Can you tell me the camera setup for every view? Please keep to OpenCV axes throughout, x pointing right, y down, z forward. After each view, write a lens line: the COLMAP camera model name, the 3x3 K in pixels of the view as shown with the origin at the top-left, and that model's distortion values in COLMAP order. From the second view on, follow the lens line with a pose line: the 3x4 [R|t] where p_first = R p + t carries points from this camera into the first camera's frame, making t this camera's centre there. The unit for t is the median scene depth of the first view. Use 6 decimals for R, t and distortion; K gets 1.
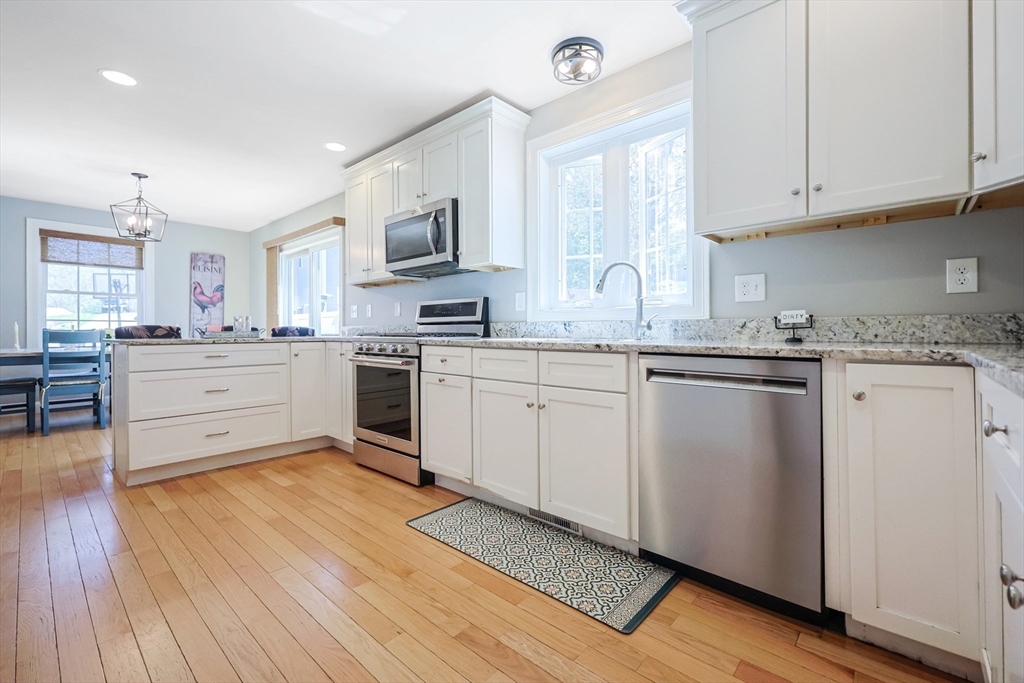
lens RADIAL K [[437.7, 0, 515.3], [0, 437.7, 329.5], [0, 0, 1]] dist [-0.000593, -0.000134]
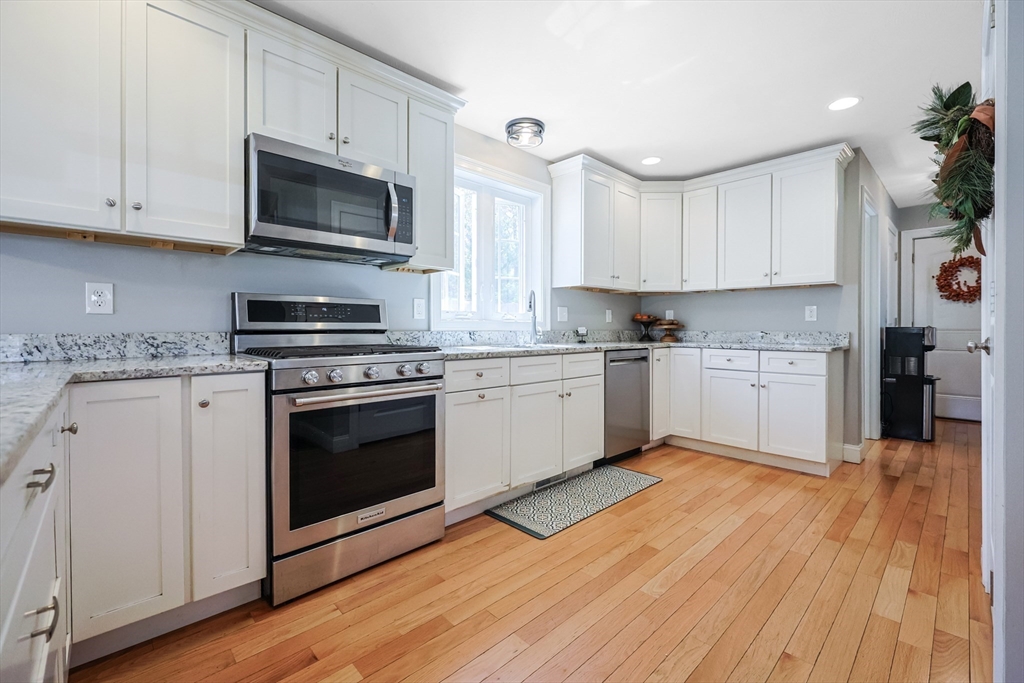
lens RADIAL K [[437.7, 0, 515.3], [0, 437.7, 329.5], [0, 0, 1]] dist [-0.000593, -0.000134]
pose [[0.069895, 0.001667, 0.997553, -0.869976], [-0.000762, 0.999998, -0.001617, -0.017829], [-0.997554, -0.000647, 0.069896, 0.700708]]
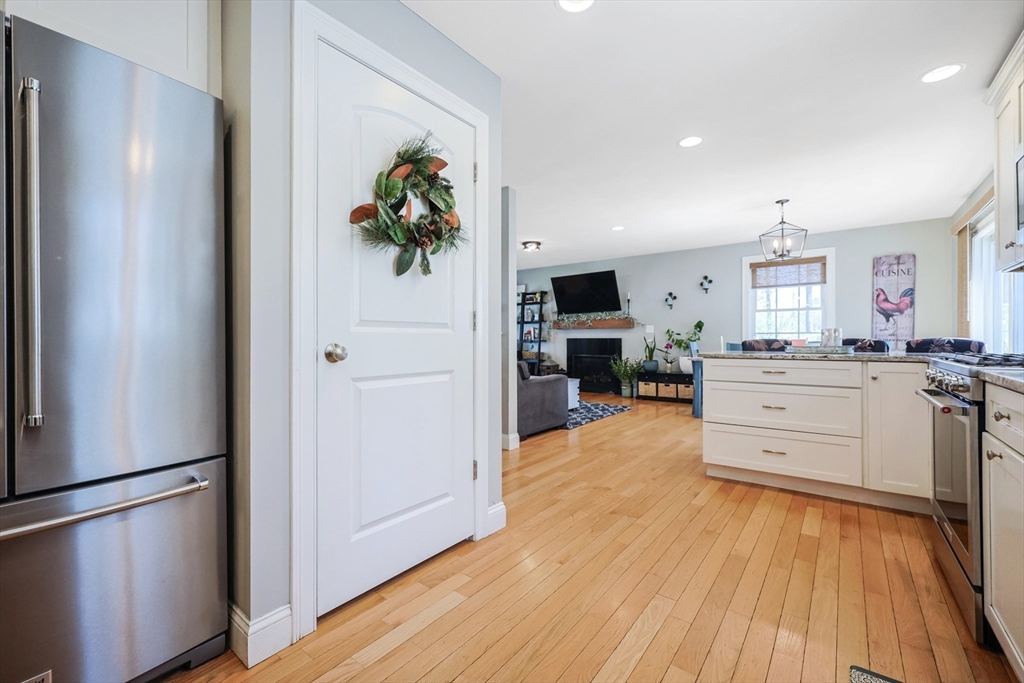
lens RADIAL K [[427.8, 0, 512.0], [0, 427.8, 341.5], [0, 0, 1]] dist [-0.001530, -0.000202]
pose [[0.073165, 0.004499, -0.997310, 0.219634], [0.007876, 0.999956, 0.005089, -0.017127], [0.997289, -0.008227, 0.073127, 0.338484]]
